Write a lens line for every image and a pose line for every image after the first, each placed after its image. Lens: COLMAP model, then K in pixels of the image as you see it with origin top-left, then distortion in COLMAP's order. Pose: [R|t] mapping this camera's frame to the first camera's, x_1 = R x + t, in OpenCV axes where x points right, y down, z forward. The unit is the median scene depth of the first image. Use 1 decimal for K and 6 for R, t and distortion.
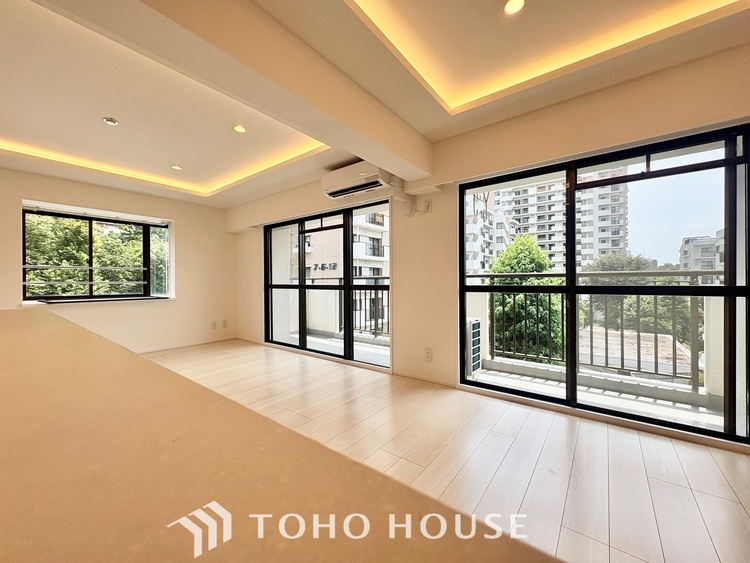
lens RADIAL K [[300.9, 0, 373.0], [0, 300.9, 281.0], [0, 0, 1]] dist [0.000689, 0.000736]
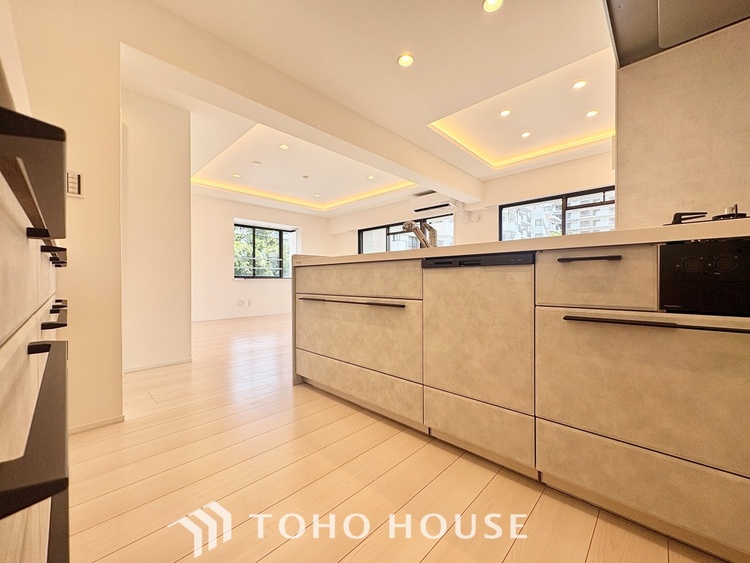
lens RADIAL K [[300.9, 0, 373.1], [0, 300.9, 277.0], [0, 0, 1]] dist [0.000689, 0.000736]
pose [[0.994261, 0.002663, -0.106945, -0.142002], [-0.003586, 0.999958, -0.008443, 0.058579], [0.106918, 0.008778, 0.994229, -0.456227]]
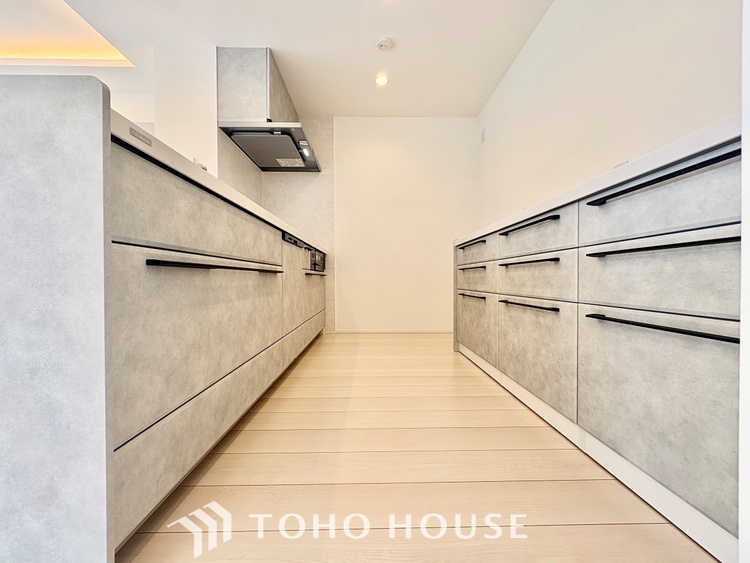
lens RADIAL K [[300.9, 0, 375.0], [0, 300.9, 279.7], [0, 0, 1]] dist [0.000689, 0.000736]
pose [[-0.630132, 0.009048, 0.776435, -0.461782], [0.012222, 0.999924, -0.001733, 0.096303], [-0.776392, 0.008397, -0.630195, -0.021619]]
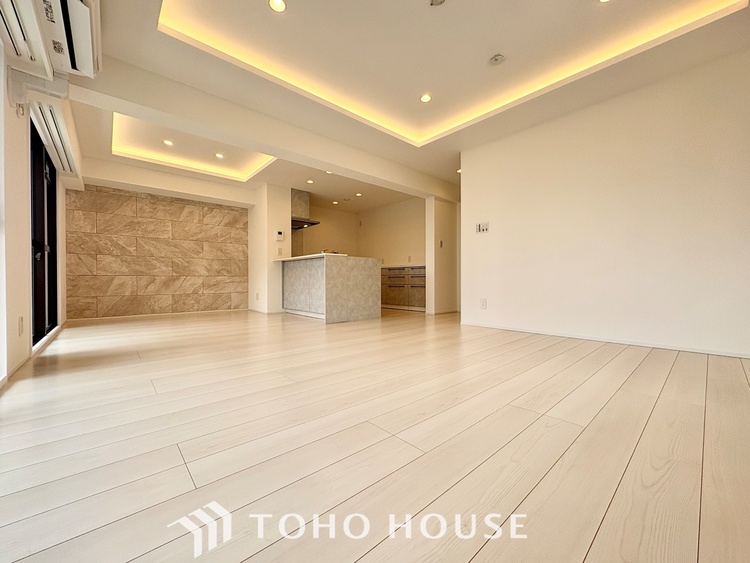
lens RADIAL K [[300.9, 0, 373.9], [0, 300.9, 280.3], [0, 0, 1]] dist [0.000689, 0.000736]
pose [[-0.983644, 0.007755, 0.179959, -0.473379], [0.007668, 0.999970, -0.001180, 0.096167], [-0.179962, 0.000220, -0.983673, 1.000478]]
